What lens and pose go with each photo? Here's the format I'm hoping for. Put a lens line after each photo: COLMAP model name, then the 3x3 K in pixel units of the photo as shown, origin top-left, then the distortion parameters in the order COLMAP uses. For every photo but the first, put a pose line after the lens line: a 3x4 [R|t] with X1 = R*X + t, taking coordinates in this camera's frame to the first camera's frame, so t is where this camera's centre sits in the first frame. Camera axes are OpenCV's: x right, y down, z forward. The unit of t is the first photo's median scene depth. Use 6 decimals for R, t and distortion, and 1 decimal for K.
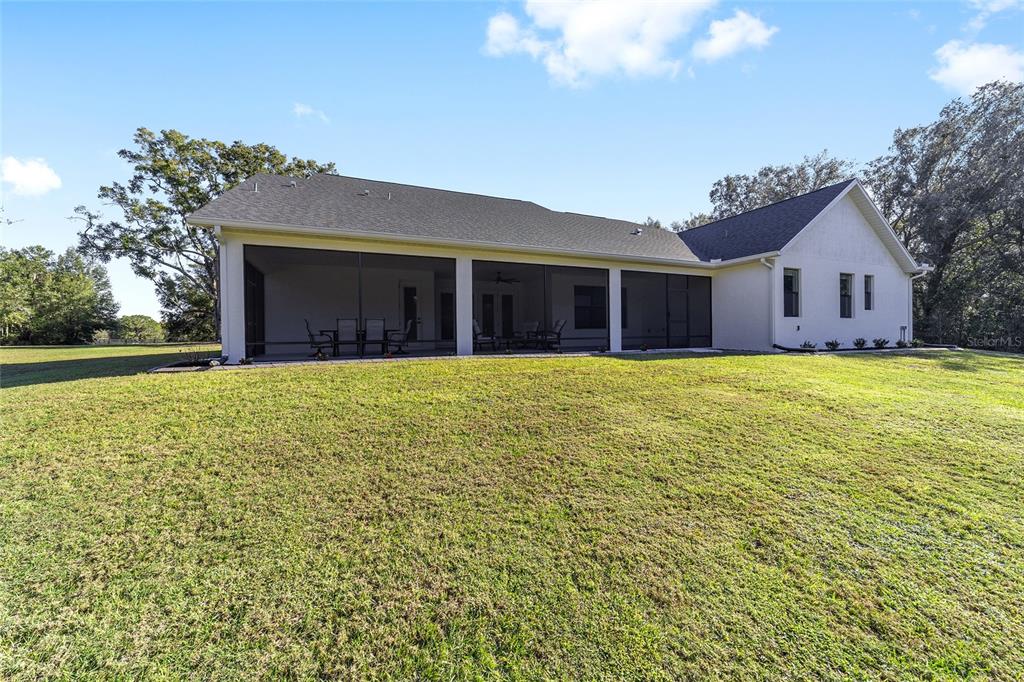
lens RADIAL K [[388.9, 0, 512.3], [0, 388.9, 336.8], [0, 0, 1]] dist [0.002744, -0.000267]
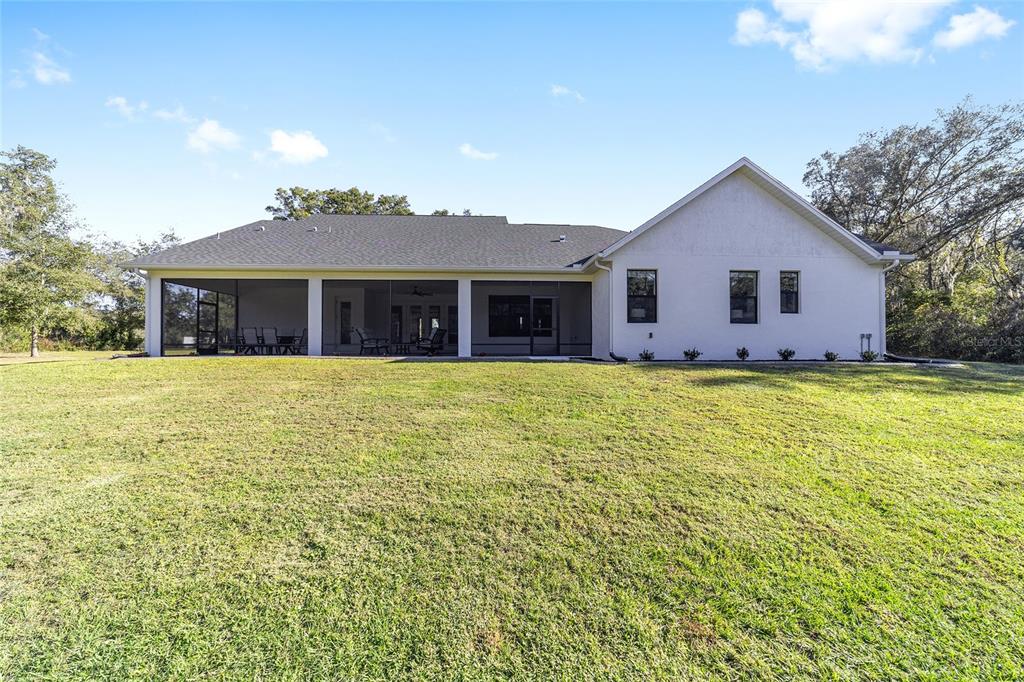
lens RADIAL K [[388.9, 0, 515.7], [0, 388.9, 343.0], [0, 0, 1]] dist [0.002744, -0.000267]
pose [[0.935016, 0.009898, -0.354467, 0.569047], [-0.010136, 0.999948, 0.001186, -0.002142], [0.354460, 0.002484, 0.935068, 0.024424]]
